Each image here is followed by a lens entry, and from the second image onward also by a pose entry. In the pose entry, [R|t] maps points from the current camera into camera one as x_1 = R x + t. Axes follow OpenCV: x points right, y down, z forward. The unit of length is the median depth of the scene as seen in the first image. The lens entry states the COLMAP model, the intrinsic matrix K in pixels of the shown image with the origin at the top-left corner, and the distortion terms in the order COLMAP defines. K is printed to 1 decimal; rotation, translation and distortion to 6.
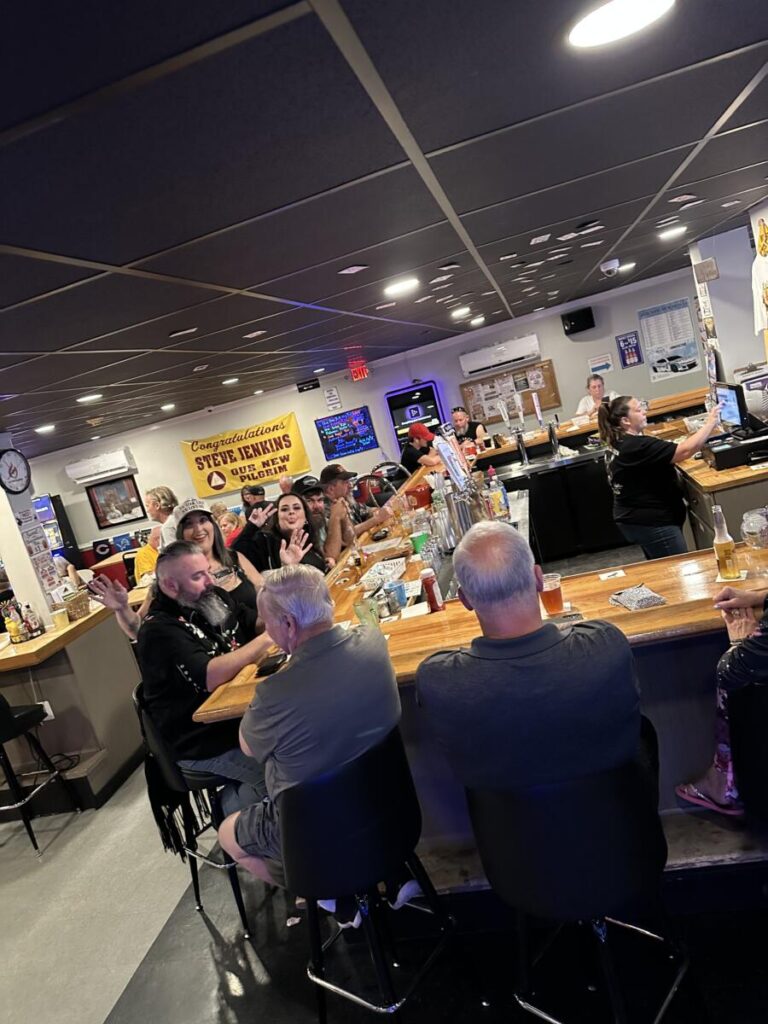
lens RADIAL K [[718.0, 0, 384.0], [0, 718.0, 512.0], [0, 0, 1]] dist [0.121457, -0.215639]
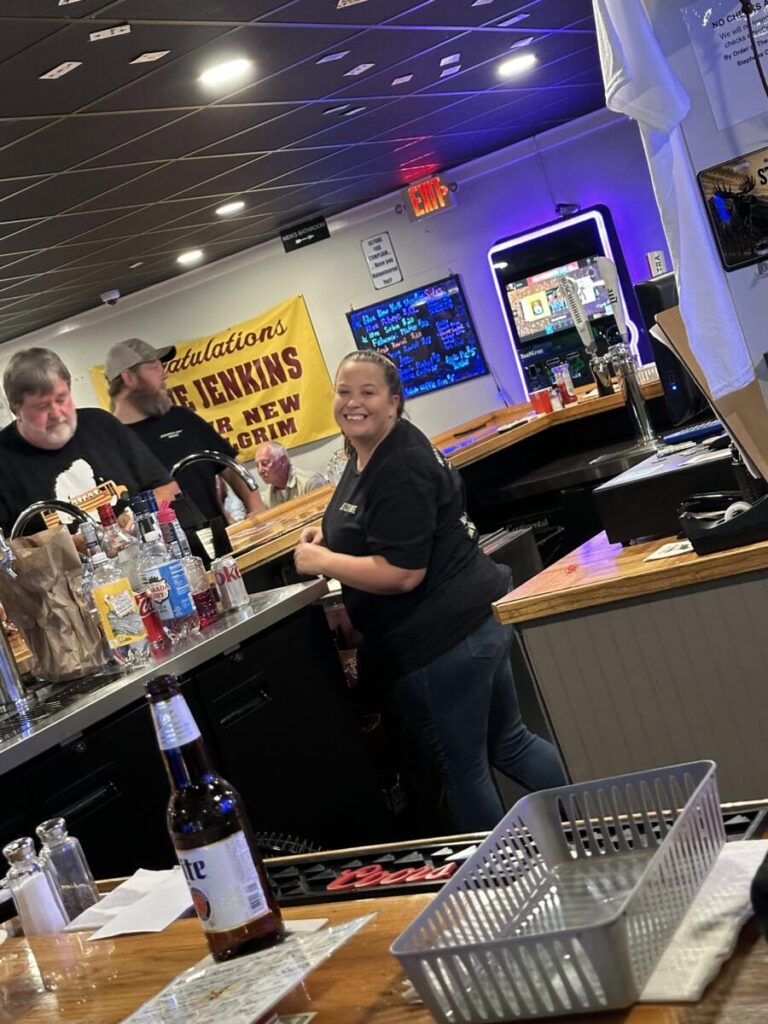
lens RADIAL K [[1590.5, 0, 384.0], [0, 1590.5, 512.0], [0, 0, 1]] dist [0.248544, 0.029915]
pose [[0.944661, 0.008246, -0.327945, 0.230623], [0.000707, 0.999630, 0.027173, -0.035342], [0.328048, -0.025902, 0.944306, 0.114567]]
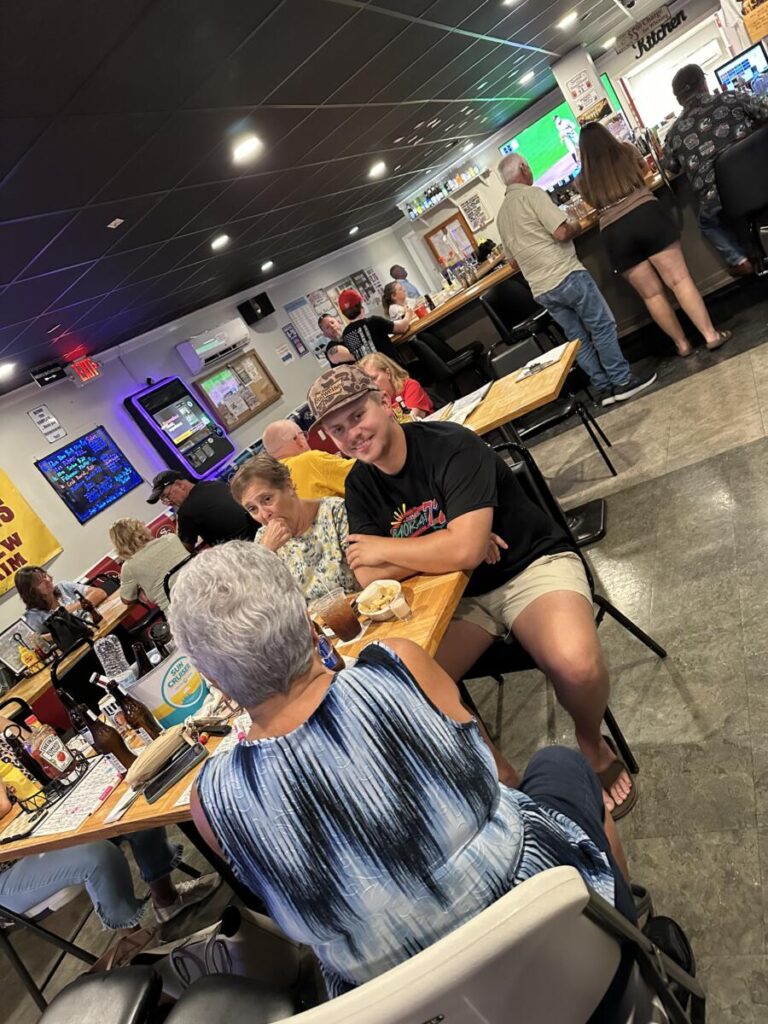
lens RADIAL K [[745.0, 0, 384.0], [0, 745.0, 512.0], [0, 0, 1]] dist [0.025340, -0.062615]
pose [[0.336873, -0.154101, 0.928854, -0.536959], [0.587715, 0.805145, -0.079573, 0.104834], [-0.735600, 0.572708, 0.361799, 0.608972]]
